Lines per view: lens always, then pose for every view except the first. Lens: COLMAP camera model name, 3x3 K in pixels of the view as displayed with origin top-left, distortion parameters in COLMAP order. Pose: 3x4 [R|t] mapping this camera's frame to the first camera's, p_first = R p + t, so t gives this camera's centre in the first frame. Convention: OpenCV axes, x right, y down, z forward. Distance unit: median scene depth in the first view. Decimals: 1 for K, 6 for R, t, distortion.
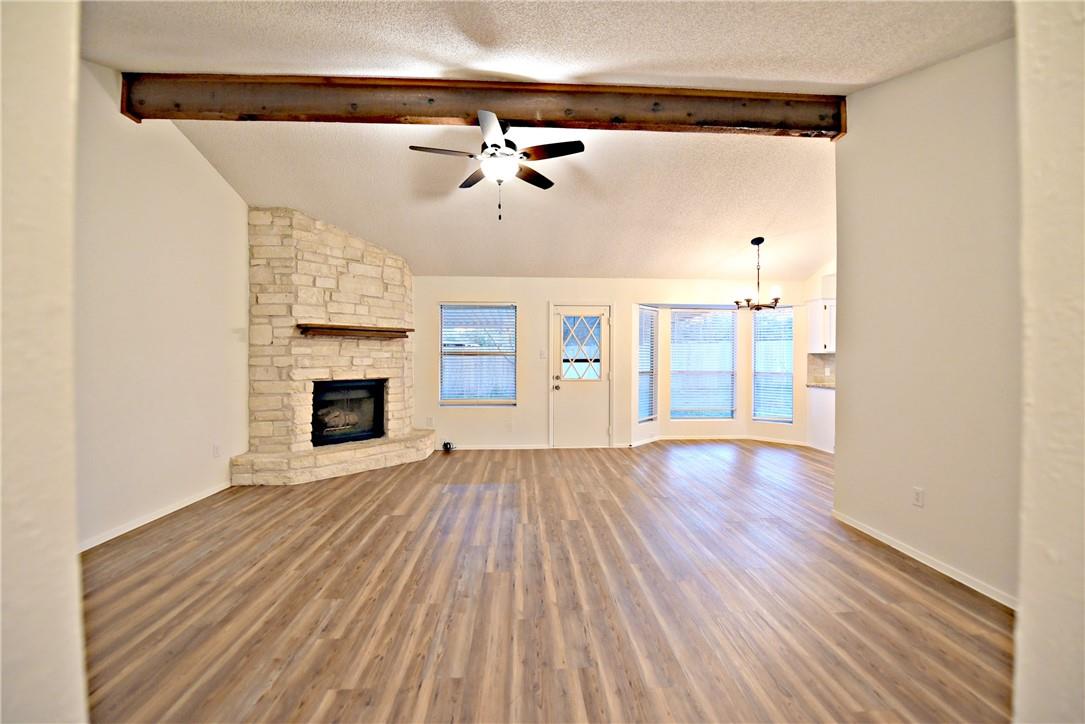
lens RADIAL K [[426.6, 0, 545.5], [0, 426.6, 362.6], [0, 0, 1]] dist [-0.025709, -0.000716]
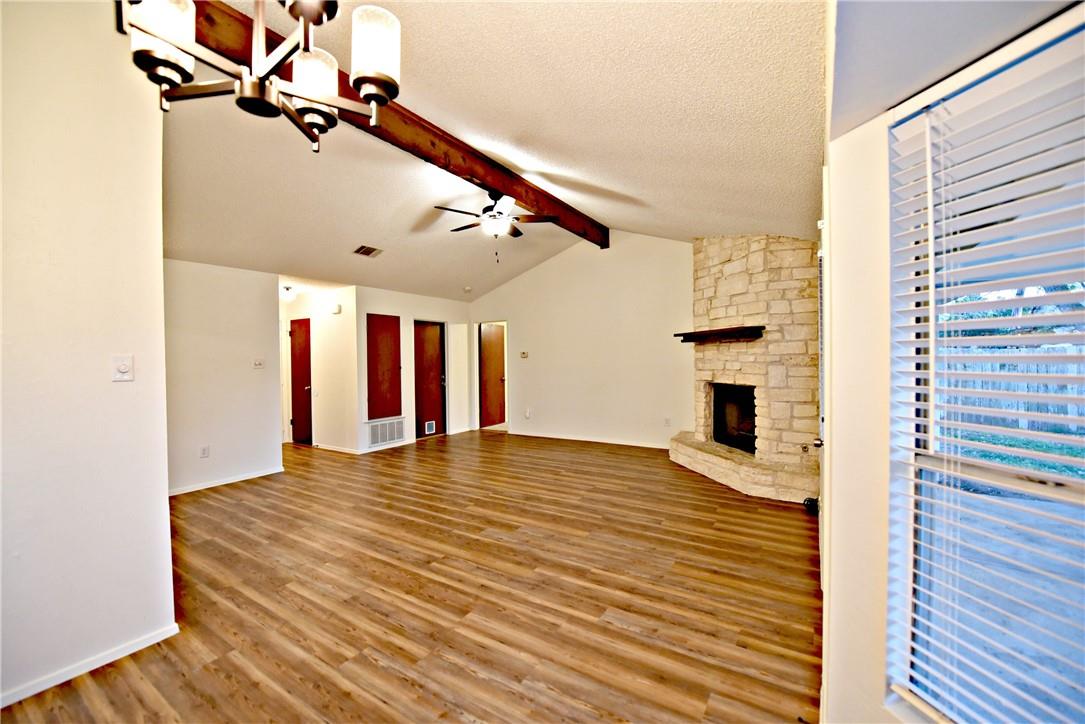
lens RADIAL K [[426.6, 0, 545.5], [0, 426.6, 362.6], [0, 0, 1]] dist [-0.025709, -0.000716]
pose [[-0.574512, 0.014715, -0.818364, 0.598742], [0.004103, 0.999878, 0.015098, -0.026338], [0.818486, 0.005316, -0.574502, 1.245588]]
